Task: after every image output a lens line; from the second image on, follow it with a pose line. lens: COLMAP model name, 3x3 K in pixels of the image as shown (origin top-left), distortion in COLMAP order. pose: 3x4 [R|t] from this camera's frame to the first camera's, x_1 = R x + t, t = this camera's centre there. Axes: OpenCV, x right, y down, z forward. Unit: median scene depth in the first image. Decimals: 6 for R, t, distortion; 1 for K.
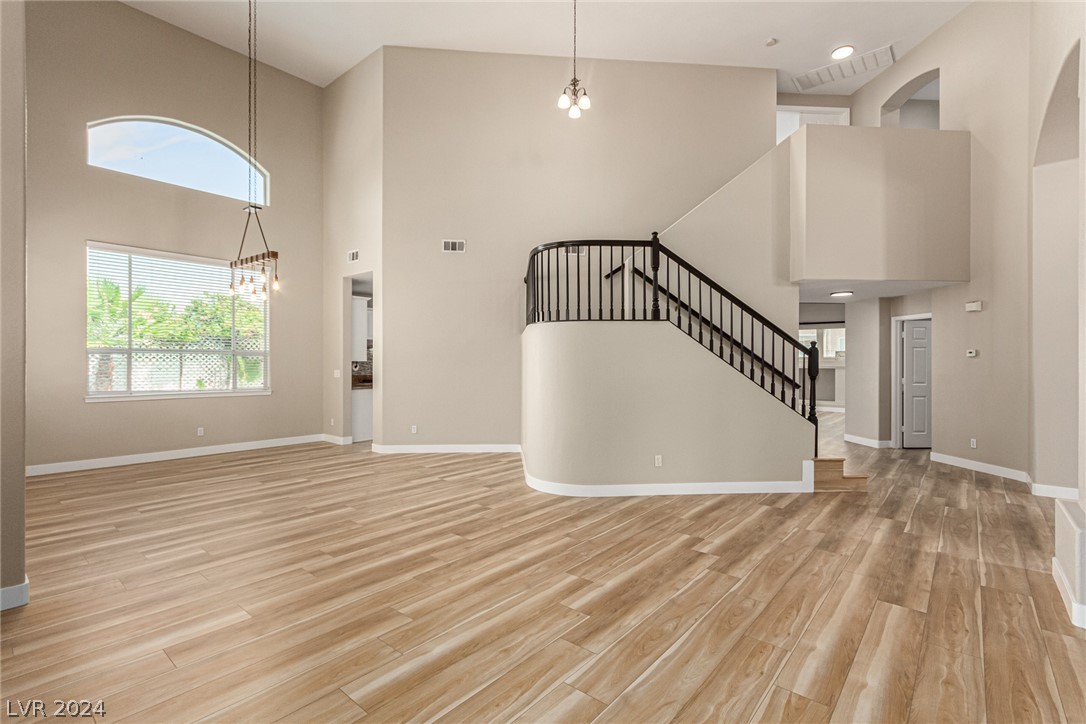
lens RADIAL K [[505.7, 0, 543.0], [0, 505.7, 358.4], [0, 0, 1]] dist [0.002264, 0.000916]
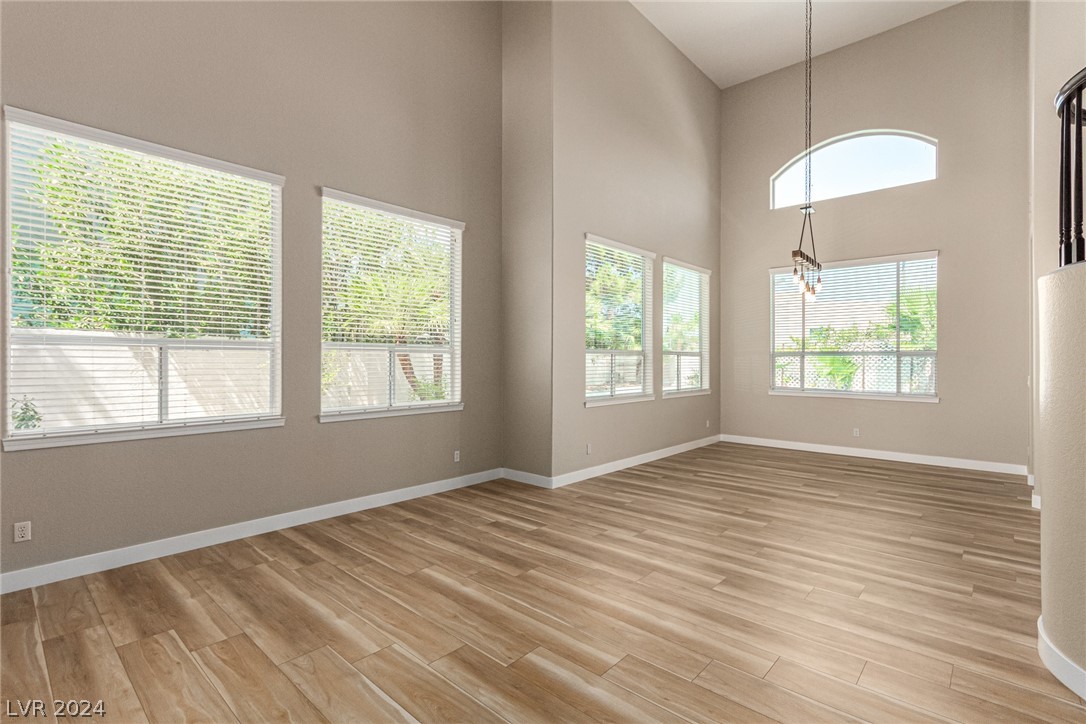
lens RADIAL K [[505.7, 0, 548.9], [0, 505.7, 362.5], [0, 0, 1]] dist [0.002264, 0.000916]
pose [[-0.031812, 0.000445, -0.999494, 0.630815], [0.002878, 0.999996, 0.000354, 0.004842], [0.999490, -0.002865, -0.031813, 0.747471]]
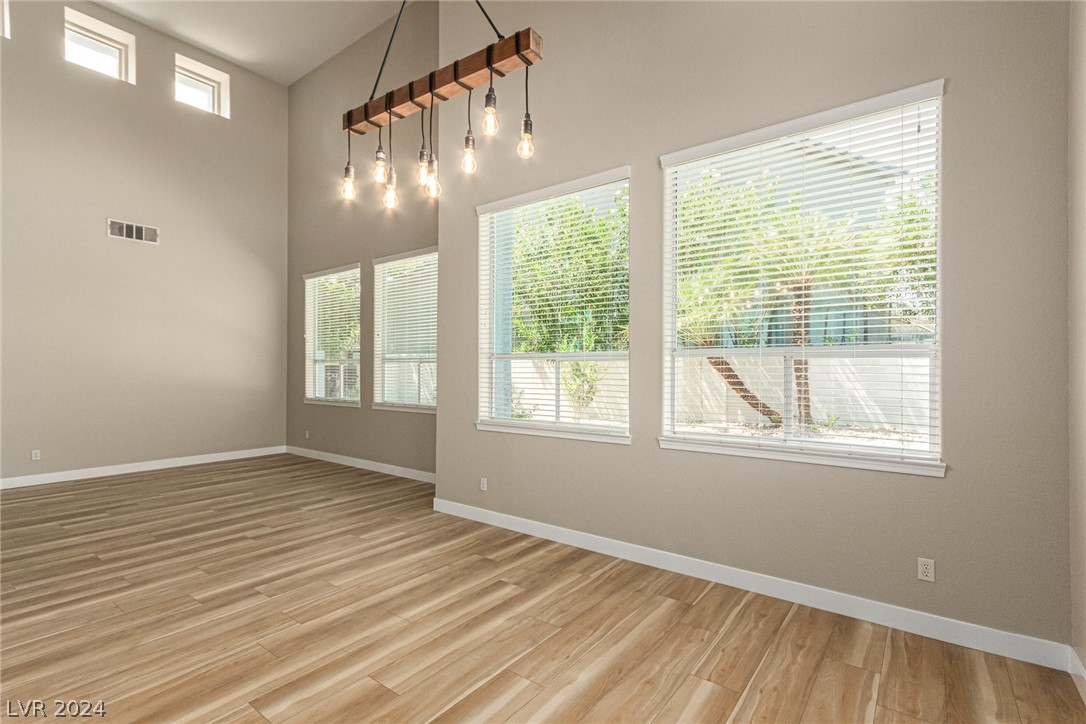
lens RADIAL K [[505.7, 0, 539.4], [0, 505.7, 365.8], [0, 0, 1]] dist [0.002264, 0.000916]
pose [[-0.998611, -0.005299, -0.052421, -0.910107], [-0.004733, 0.999929, -0.010917, 0.006802], [0.052475, -0.010654, -0.998565, 1.948803]]
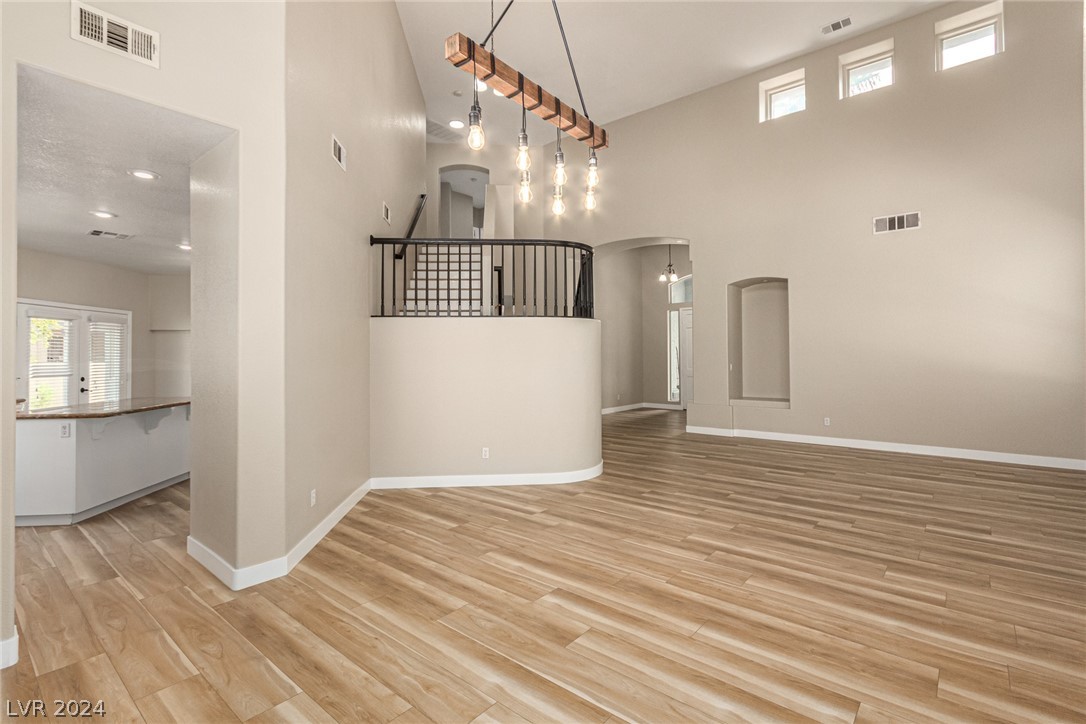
lens RADIAL K [[505.7, 0, 557.4], [0, 505.7, 354.8], [0, 0, 1]] dist [0.002264, 0.000916]
pose [[-0.020770, -0.003716, 0.999777, -1.381376], [0.001554, 0.999992, 0.003749, 0.001262], [-0.999783, 0.001631, -0.020764, 1.432640]]
